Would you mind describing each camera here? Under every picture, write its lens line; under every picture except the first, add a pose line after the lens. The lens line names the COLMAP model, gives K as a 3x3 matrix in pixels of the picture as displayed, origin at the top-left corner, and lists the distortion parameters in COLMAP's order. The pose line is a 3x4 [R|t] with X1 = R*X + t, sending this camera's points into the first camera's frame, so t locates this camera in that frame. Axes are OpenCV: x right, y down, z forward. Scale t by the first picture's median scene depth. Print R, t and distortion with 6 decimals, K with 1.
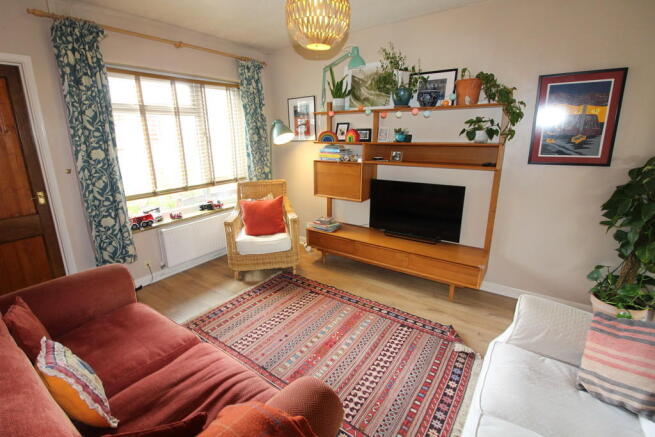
lens RADIAL K [[302.8, 0, 321.9], [0, 302.8, 209.8], [0, 0, 1]] dist [-0.013847, -0.001055]
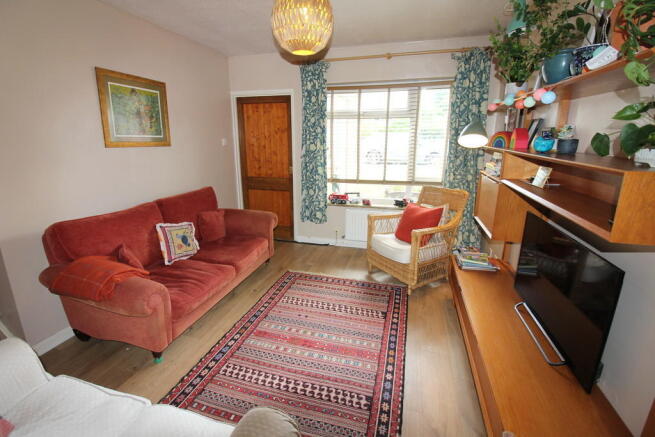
lens RADIAL K [[302.8, 0, 321.9], [0, 302.8, 209.8], [0, 0, 1]] dist [-0.013847, -0.001055]
pose [[0.327999, 0.233783, -0.915293, 0.666157], [-0.235650, 0.958514, 0.160376, -0.121000], [0.914814, 0.163086, 0.369483, 0.465604]]
